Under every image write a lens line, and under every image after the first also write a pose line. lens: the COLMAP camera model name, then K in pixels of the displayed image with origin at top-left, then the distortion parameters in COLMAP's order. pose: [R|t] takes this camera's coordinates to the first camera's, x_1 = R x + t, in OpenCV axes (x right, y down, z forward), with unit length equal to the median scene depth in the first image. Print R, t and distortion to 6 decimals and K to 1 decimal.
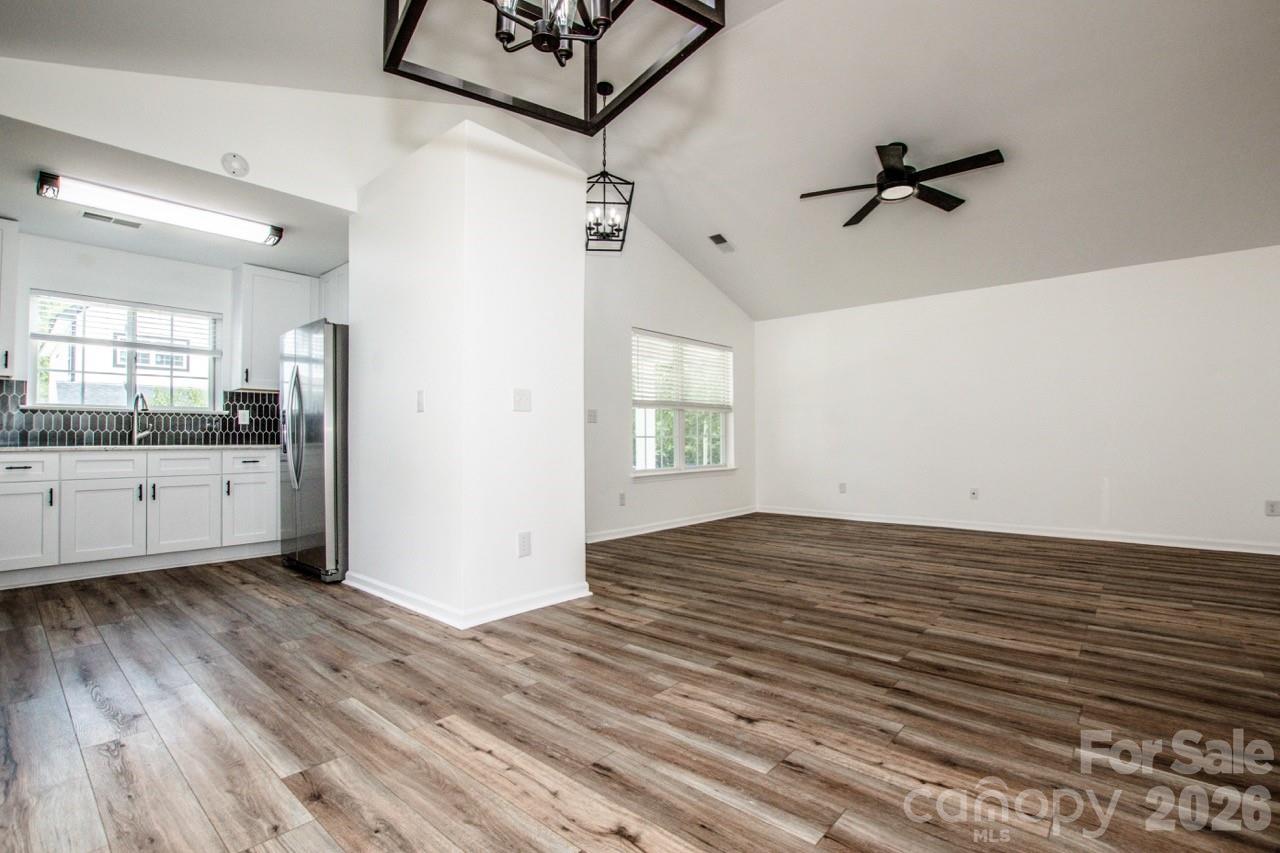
lens RADIAL K [[580.9, 0, 645.9], [0, 580.9, 426.9], [0, 0, 1]] dist [-0.018478, 0.000256]
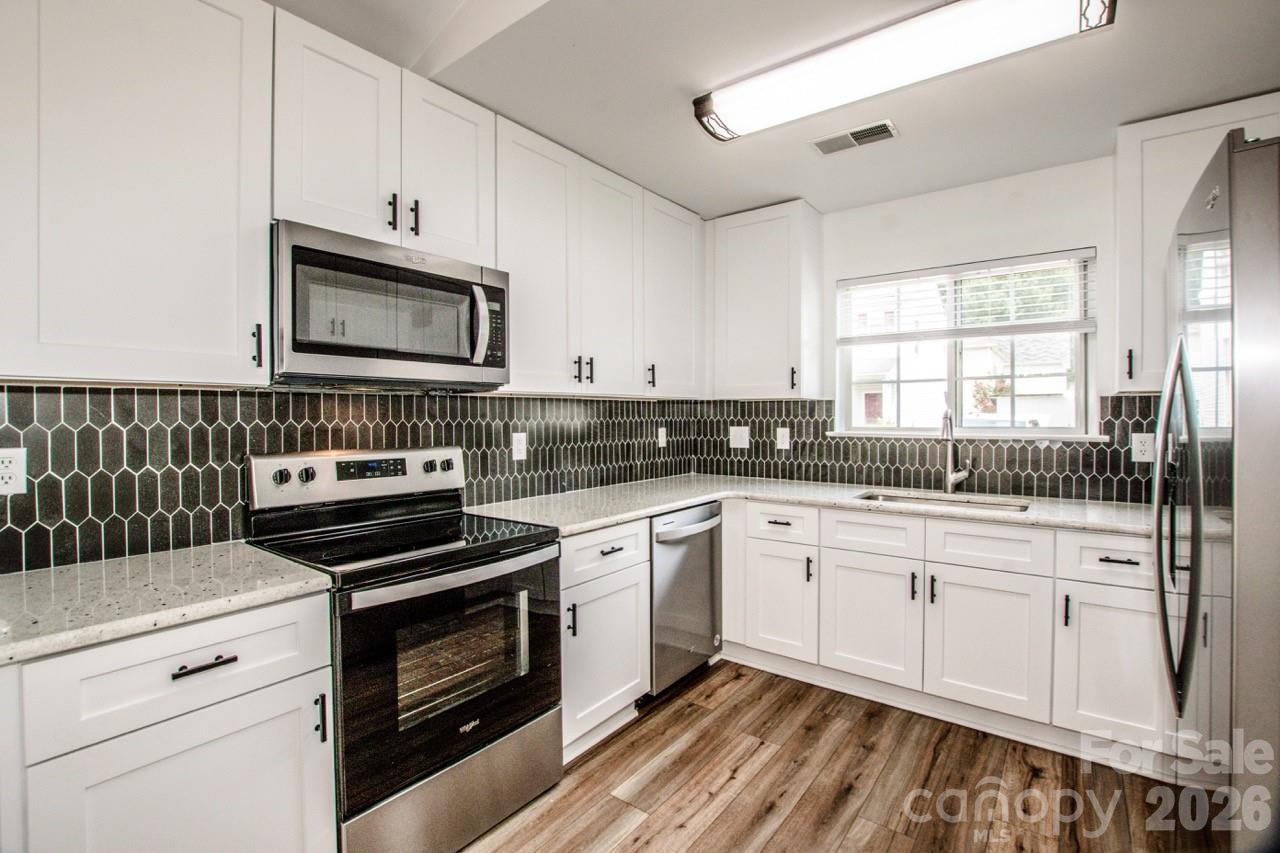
lens RADIAL K [[572.9, 0, 647.1], [0, 572.9, 421.8], [0, 0, 1]] dist [-0.035696, 0.000752]
pose [[0.062439, 0.015266, -0.997932, -0.285180], [0.022686, 0.999603, 0.016711, -0.062115], [0.997791, -0.023682, 0.062067, 0.616107]]
